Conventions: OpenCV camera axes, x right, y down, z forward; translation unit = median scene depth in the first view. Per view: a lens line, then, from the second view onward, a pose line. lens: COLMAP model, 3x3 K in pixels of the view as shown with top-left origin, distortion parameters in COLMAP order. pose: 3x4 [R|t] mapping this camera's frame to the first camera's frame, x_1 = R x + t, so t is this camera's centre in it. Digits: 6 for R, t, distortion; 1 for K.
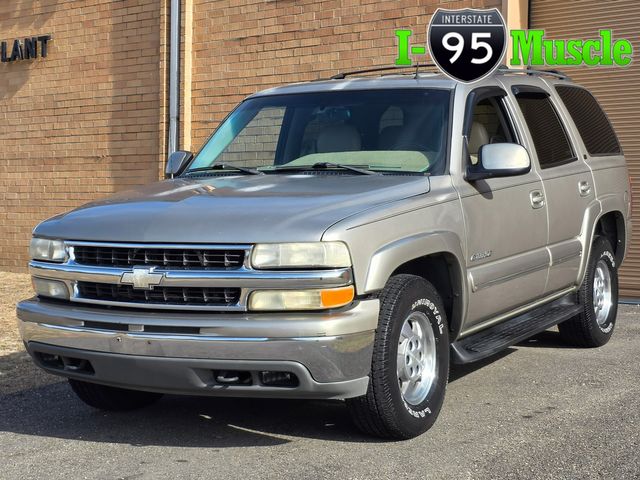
lens RADIAL K [[1232.0, 0, 302.2], [0, 1232.0, 238.8], [0, 0, 1]] dist [0.207295, -0.278732]
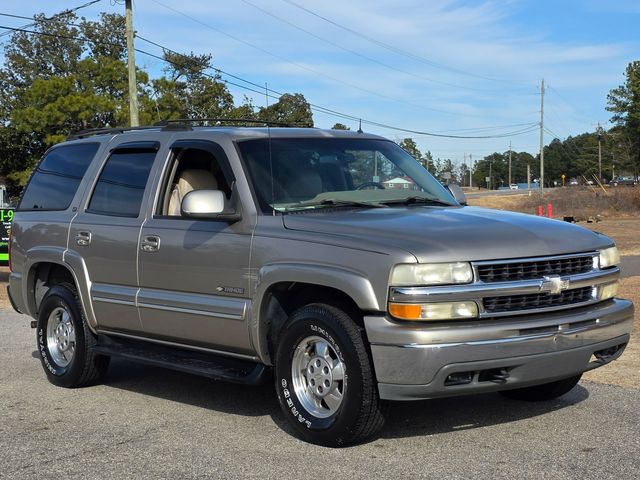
lens RADIAL K [[1139.2, 0, 294.6], [0, 1139.2, 239.2], [0, 0, 1]] dist [0.138407, -0.159182]
pose [[0.329037, -0.022589, 0.944047, -1.187145], [0.085979, 0.996278, -0.006128, -0.025506], [-0.940395, 0.083185, 0.329755, 0.824924]]
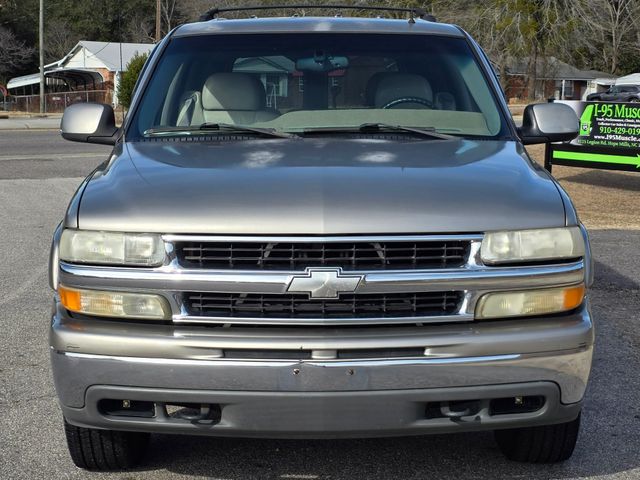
lens RADIAL K [[1430.3, 0, 320.0], [0, 1430.3, 240.0], [0, 0, 1]] dist [-0.054620, -0.152822]
pose [[0.850267, -0.033103, 0.525310, -0.539282], [0.020514, 0.999346, 0.029772, -0.017669], [-0.525952, -0.014538, 0.850390, 0.278202]]
